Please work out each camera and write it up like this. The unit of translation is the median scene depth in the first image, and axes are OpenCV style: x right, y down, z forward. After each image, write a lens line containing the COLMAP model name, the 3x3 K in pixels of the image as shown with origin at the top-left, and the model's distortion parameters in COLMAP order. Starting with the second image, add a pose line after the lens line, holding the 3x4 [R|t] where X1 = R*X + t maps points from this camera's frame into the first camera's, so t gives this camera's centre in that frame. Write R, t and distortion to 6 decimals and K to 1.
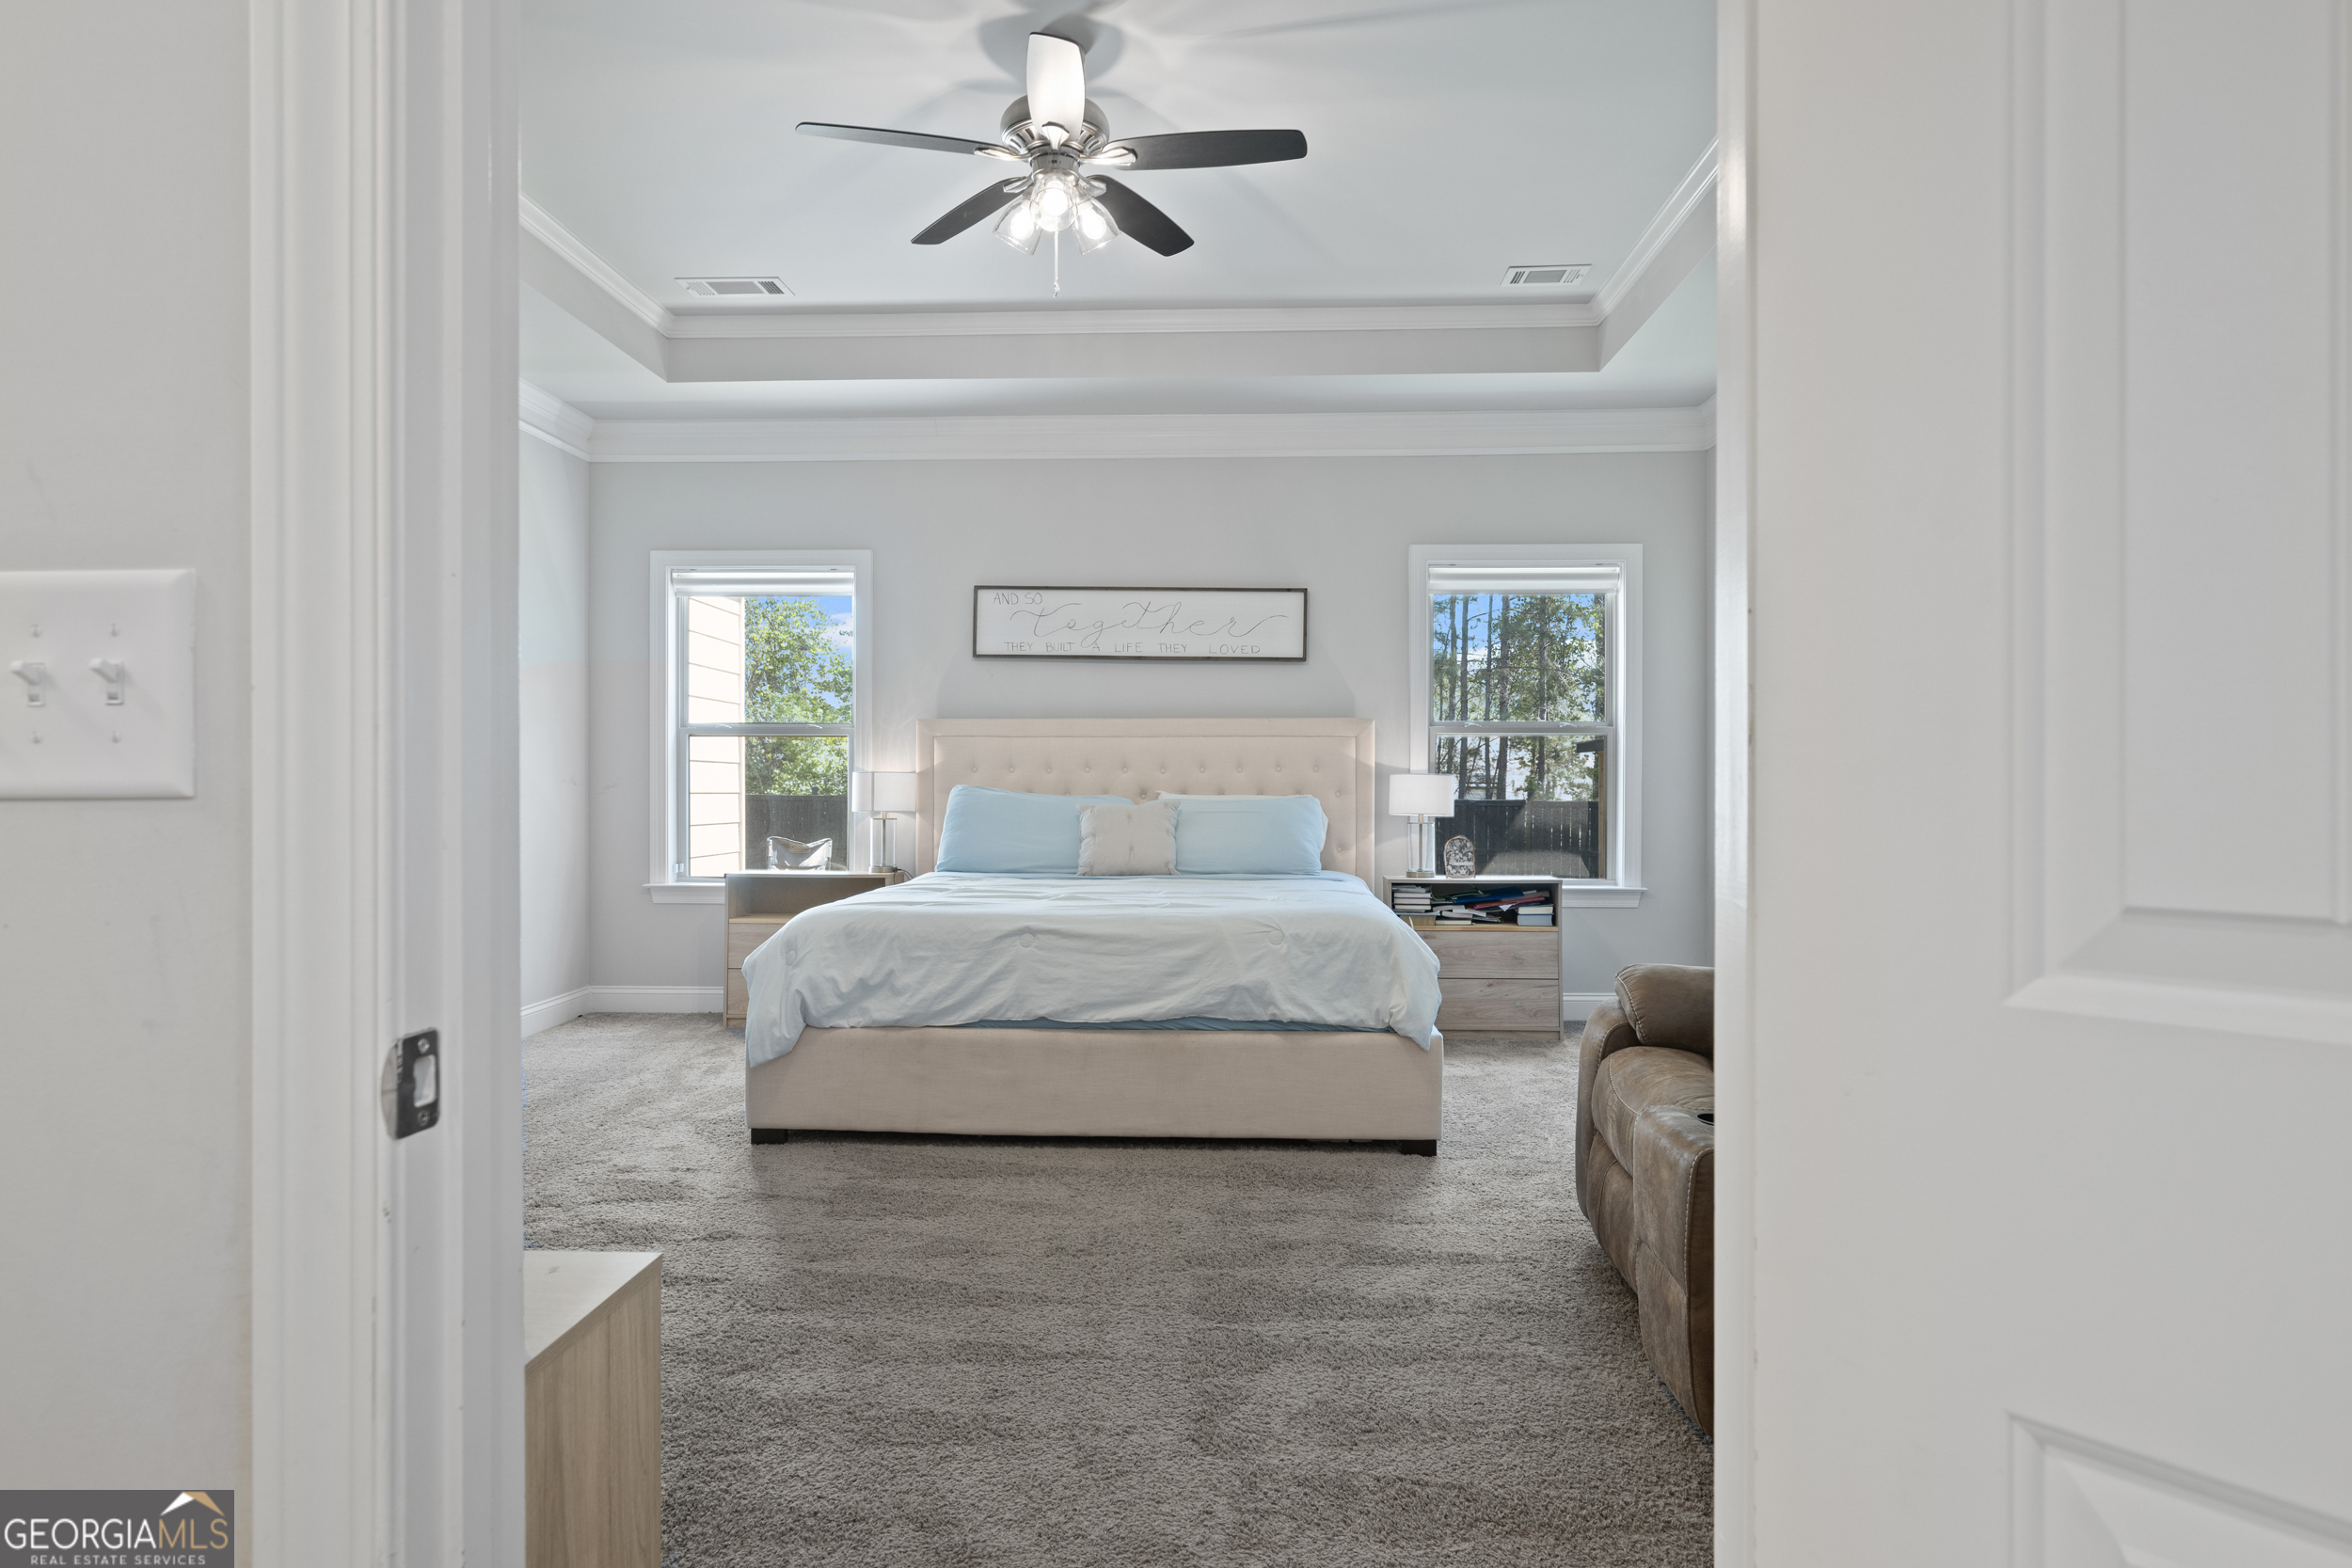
lens RADIAL K [[1370.9, 0, 1185.1], [0, 1370.9, 783.6], [0, 0, 1]] dist [-0.003990, 0.000387]
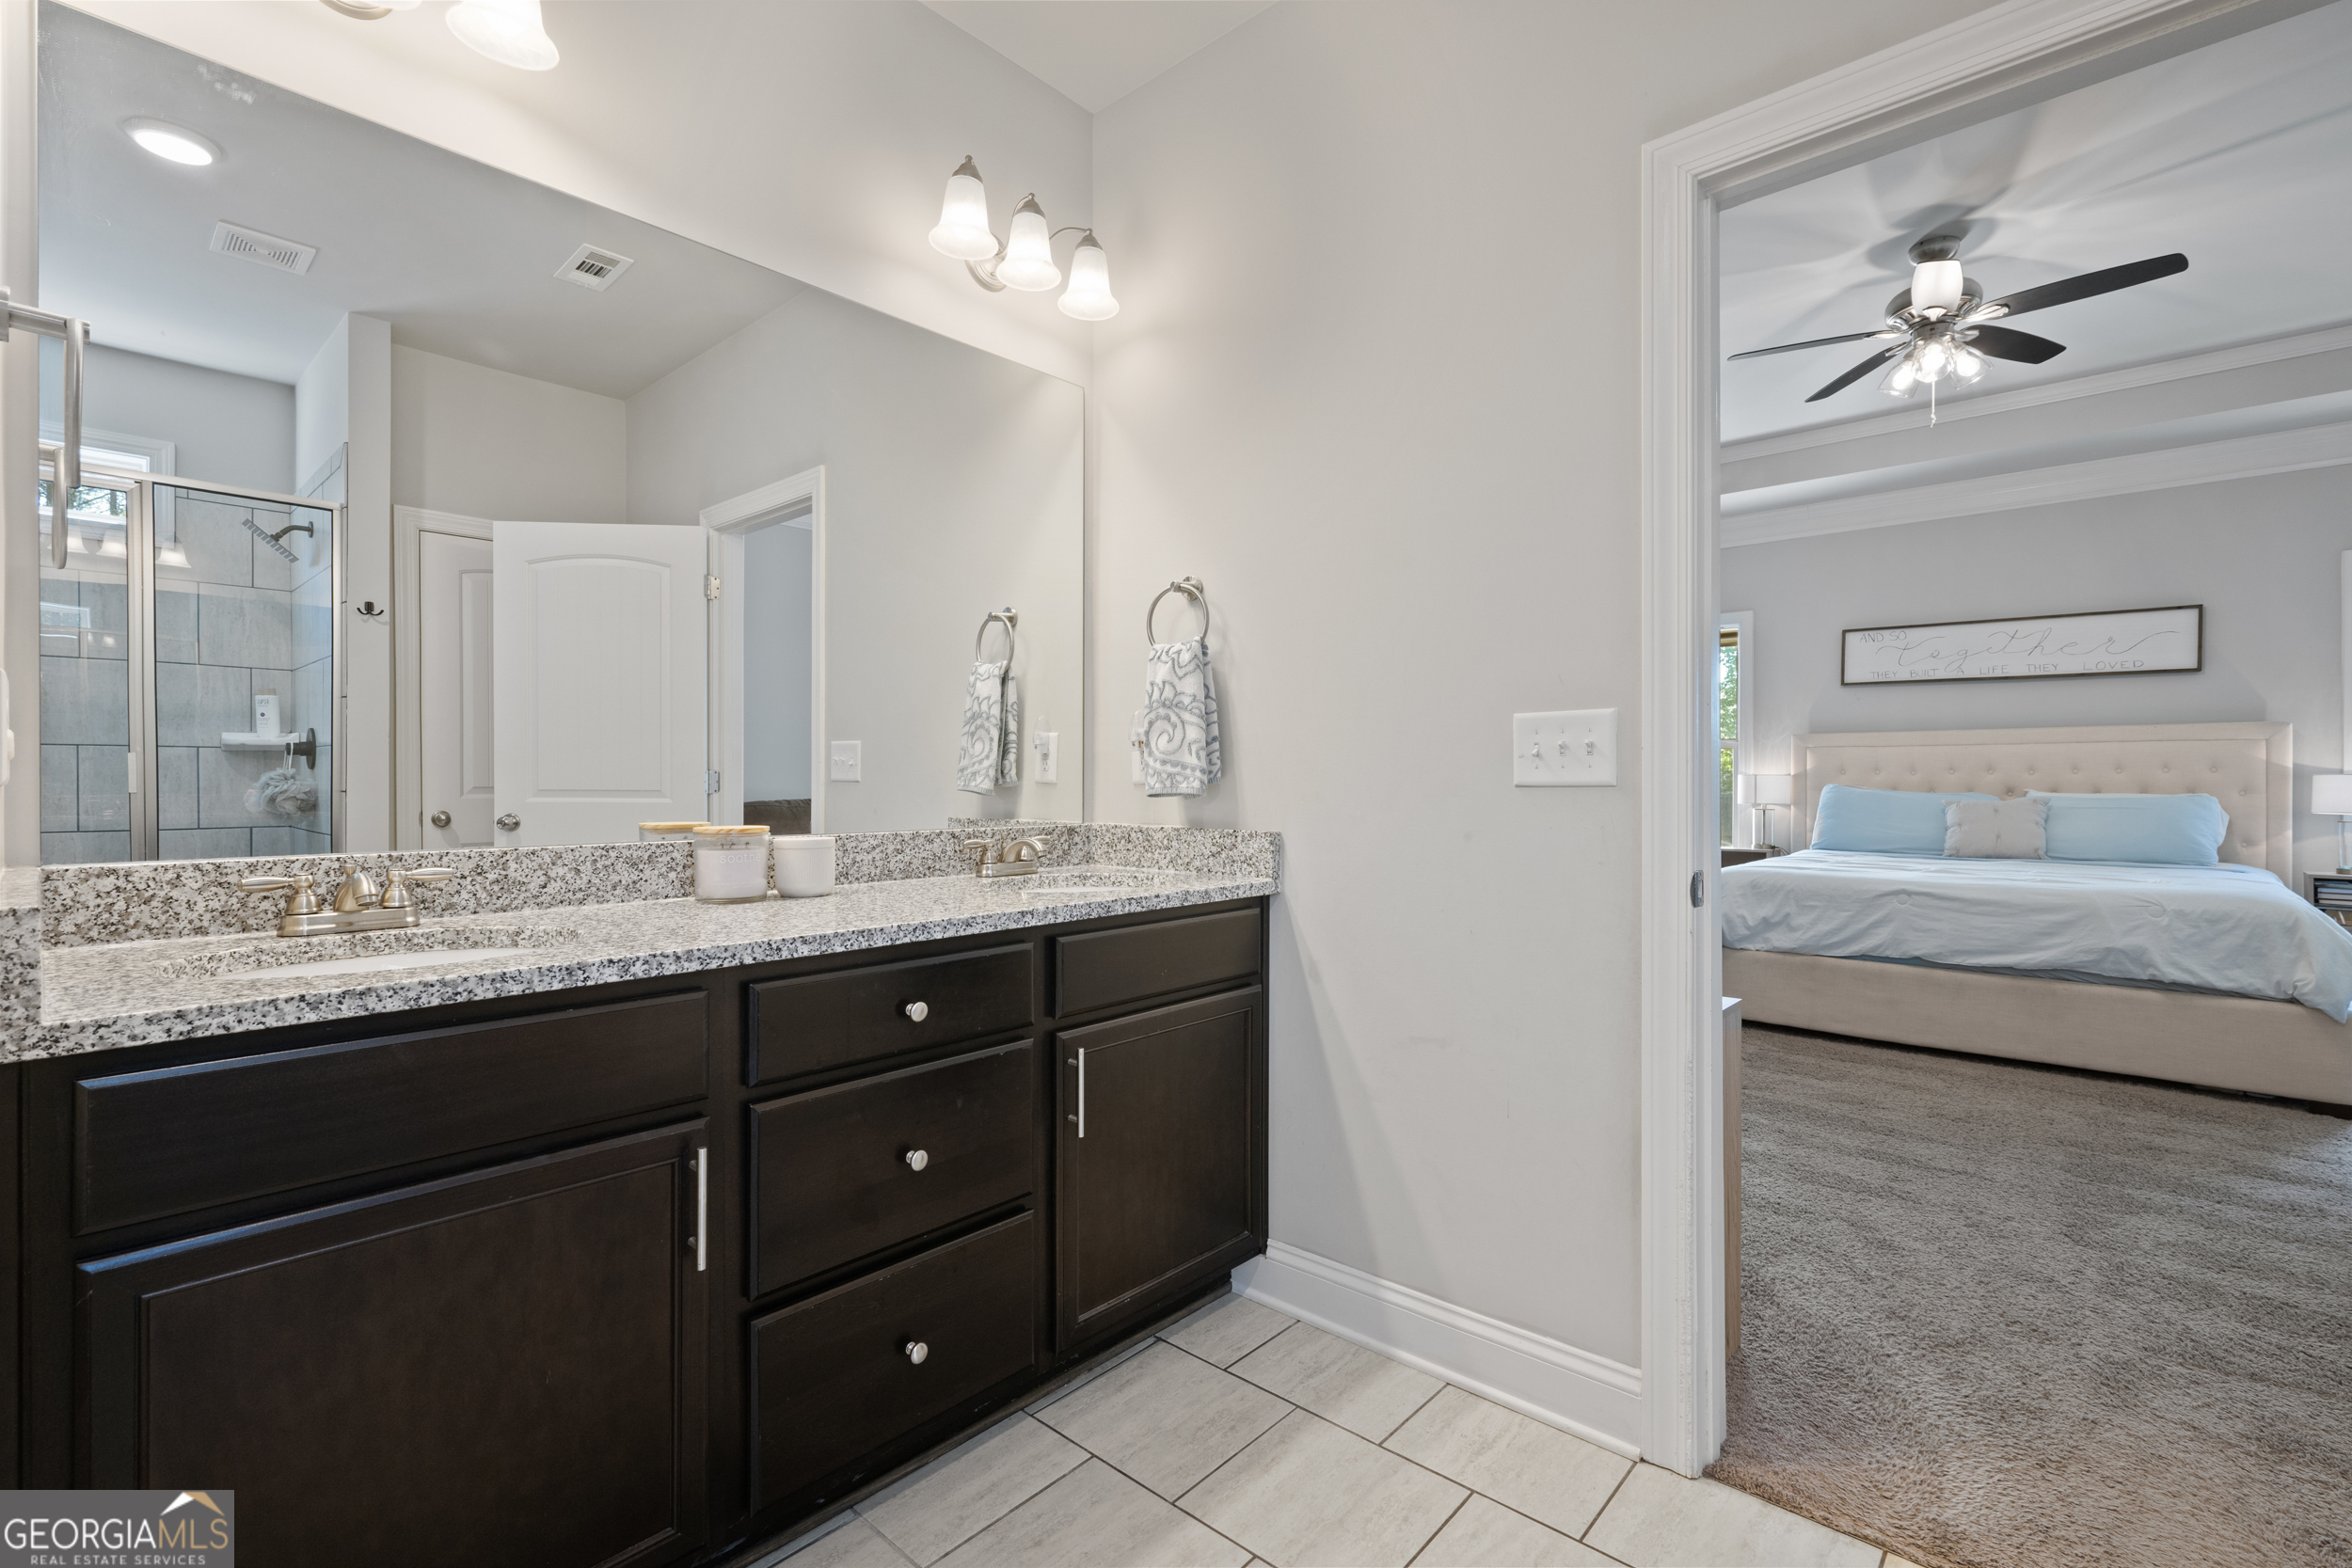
lens RADIAL K [[1056.1, 0, 1168.1], [0, 1056.1, 782.7], [0, 0, 1]] dist [0.001327, 0.000626]
pose [[0.766453, 0.000275, -0.642301, -0.001658], [-0.000861, 0.999999, -0.000598, 0.000981], [0.642300, 0.001011, 0.766453, -0.263158]]
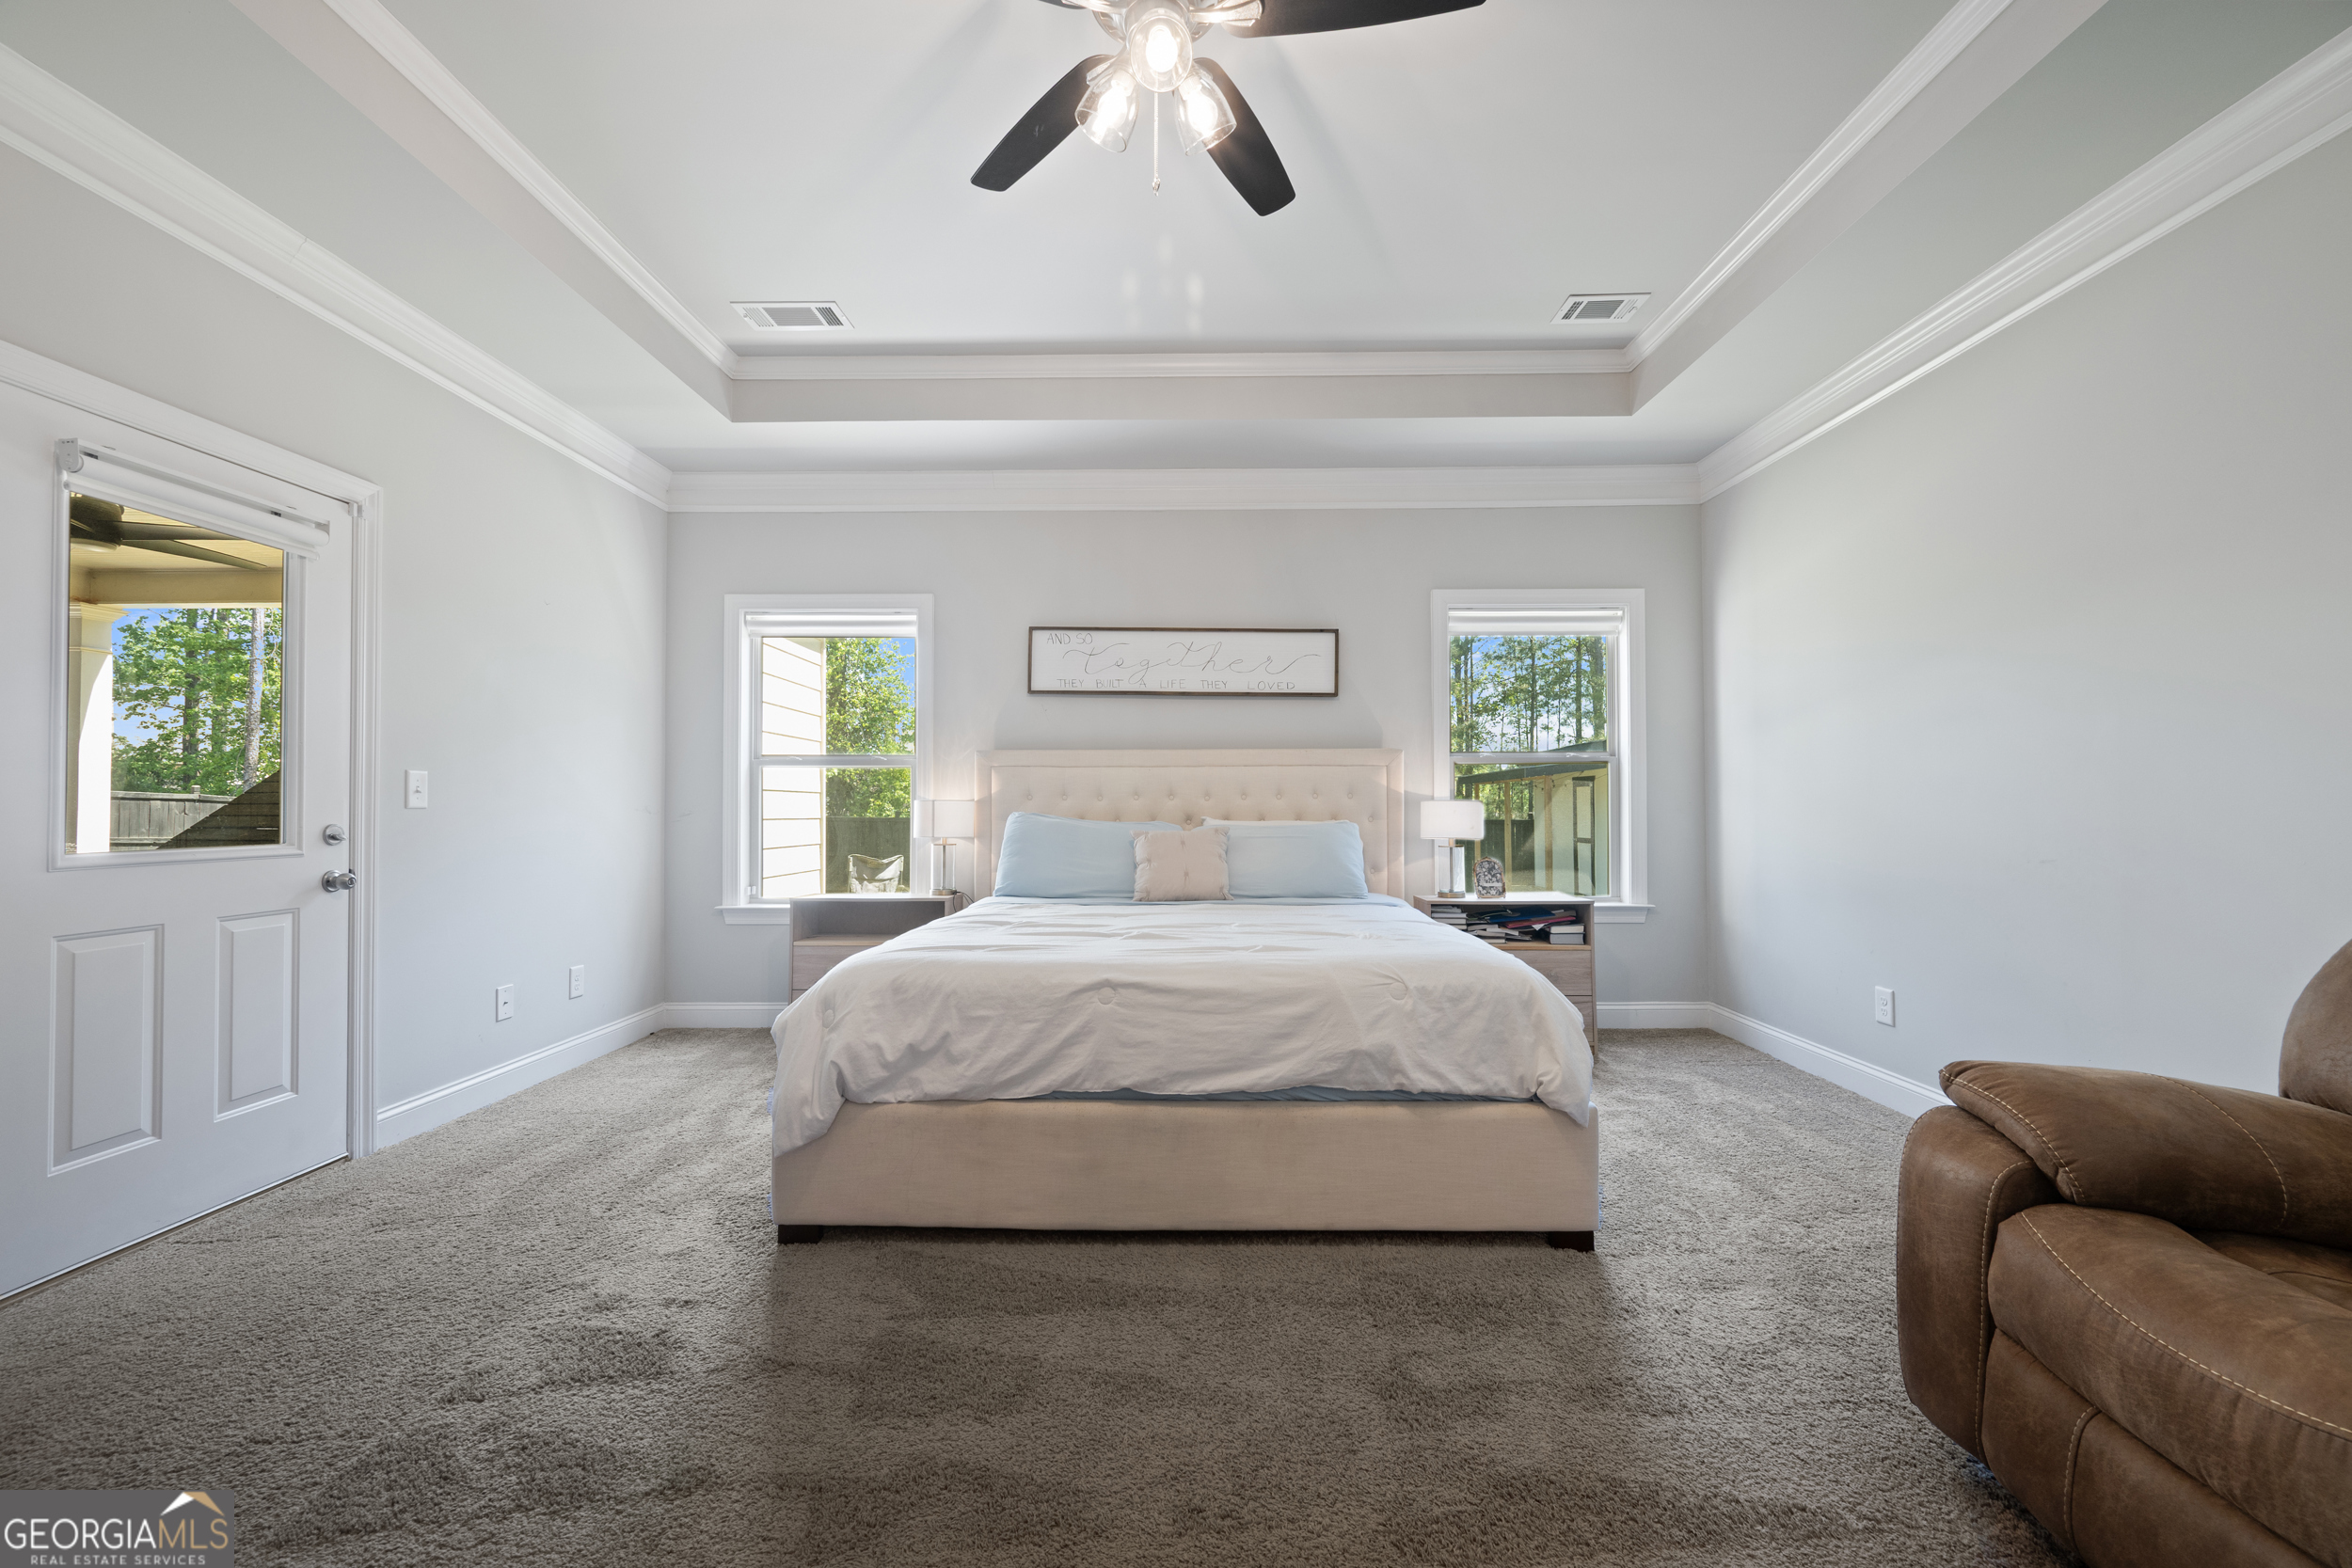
lens RADIAL K [[921.6, 0, 1181.6], [0, 921.6, 787.1], [0, 0, 1]] dist [0.001008, 0.000104]
pose [[0.999562, -0.003214, 0.029433, -0.085762], [0.003875, 0.999740, -0.022453, -0.002793], [-0.029353, 0.022557, 0.999315, 0.423824]]
